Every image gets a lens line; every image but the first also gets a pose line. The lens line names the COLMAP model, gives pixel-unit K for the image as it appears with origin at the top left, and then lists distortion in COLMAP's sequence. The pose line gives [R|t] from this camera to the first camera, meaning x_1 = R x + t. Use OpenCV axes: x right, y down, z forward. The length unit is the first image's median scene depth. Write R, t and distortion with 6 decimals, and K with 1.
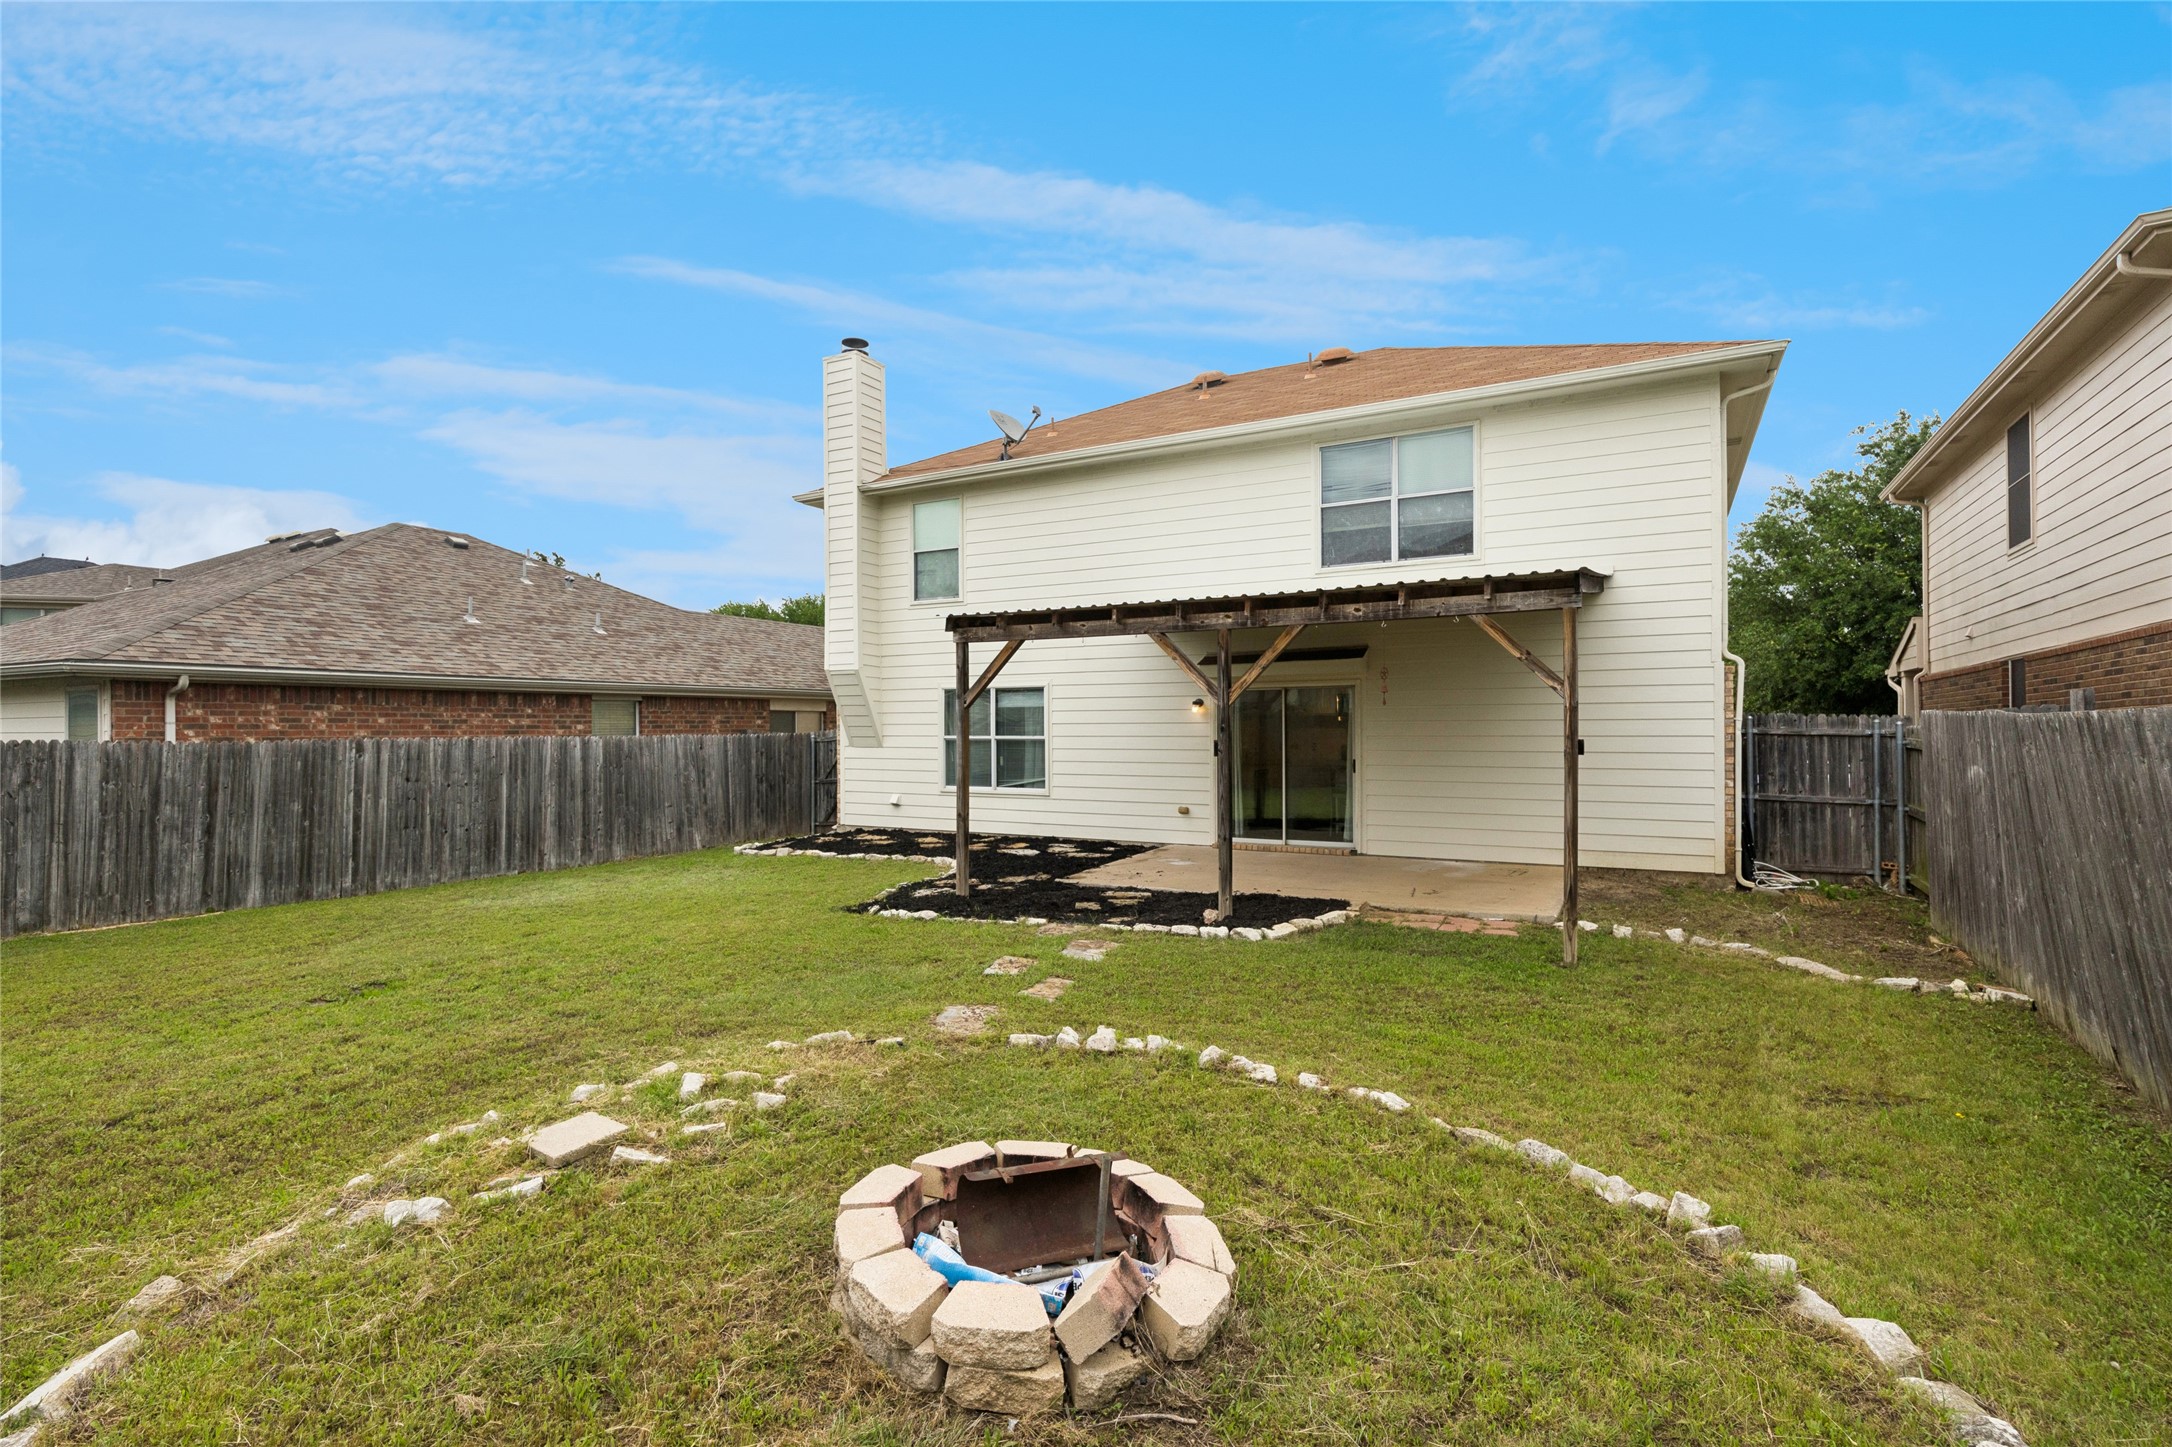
lens RADIAL K [[1021.5, 0, 1074.8], [0, 1021.5, 725.7], [0, 0, 1]] dist [-0.000253, -0.000267]
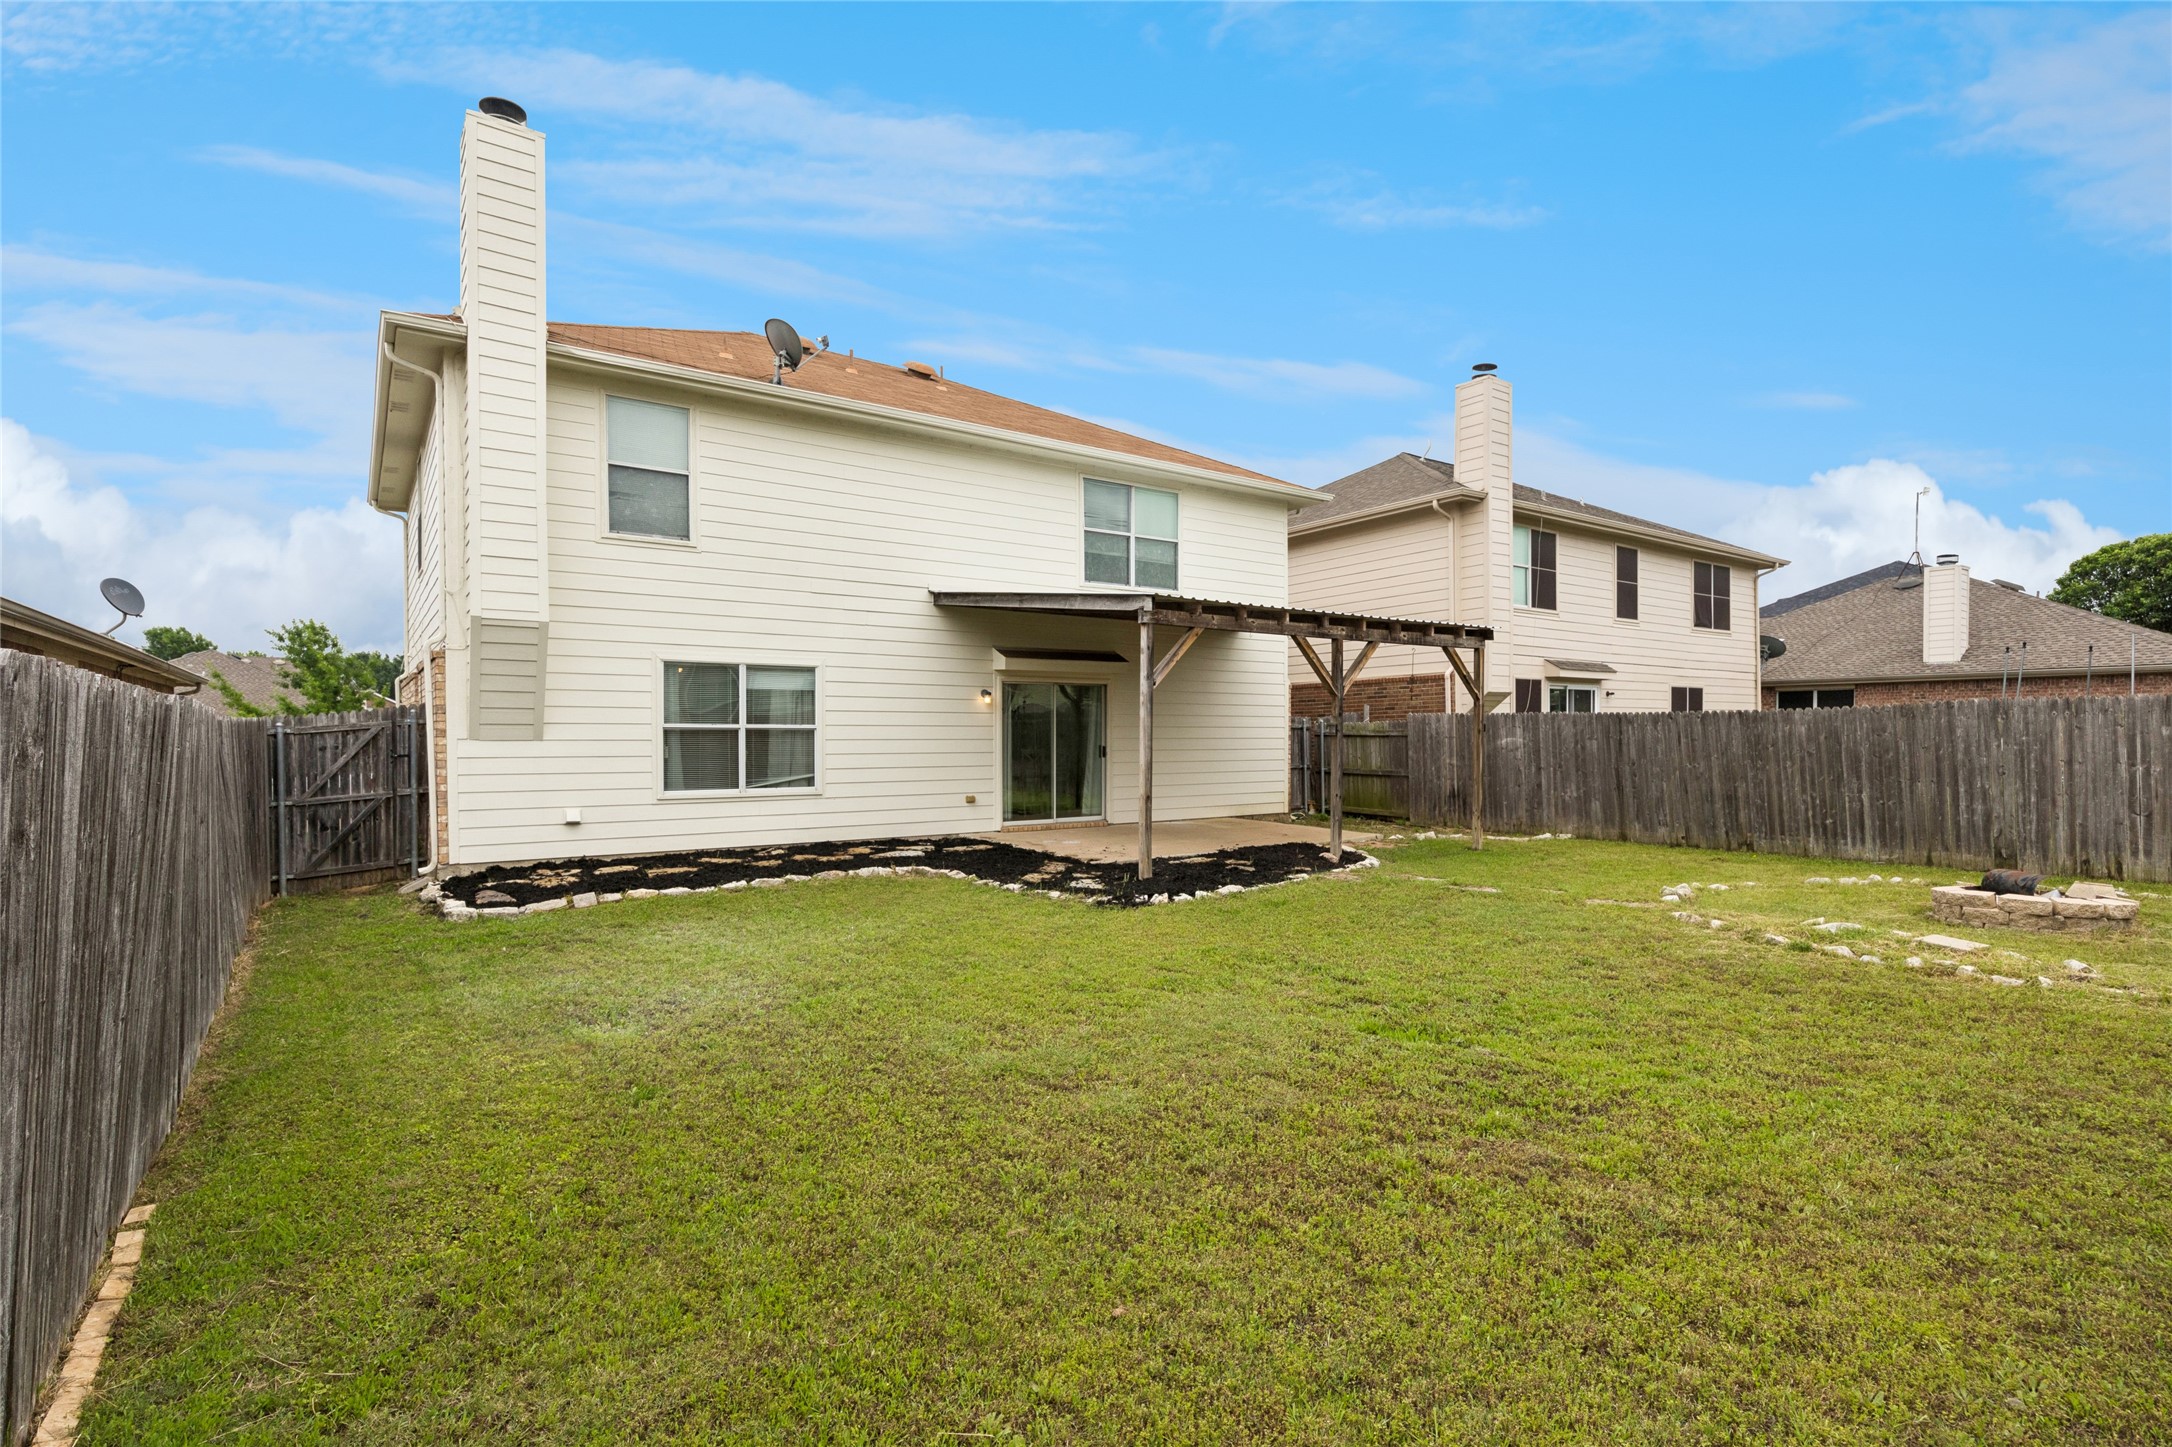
lens RADIAL K [[1021.5, 0, 1074.8], [0, 1021.5, 725.7], [0, 0, 1]] dist [-0.000253, -0.000267]
pose [[0.441322, 0.008061, 0.897313, -0.770144], [-0.008438, 0.999953, -0.004833, 0.014474], [-0.897309, -0.005439, 0.441369, 0.471150]]
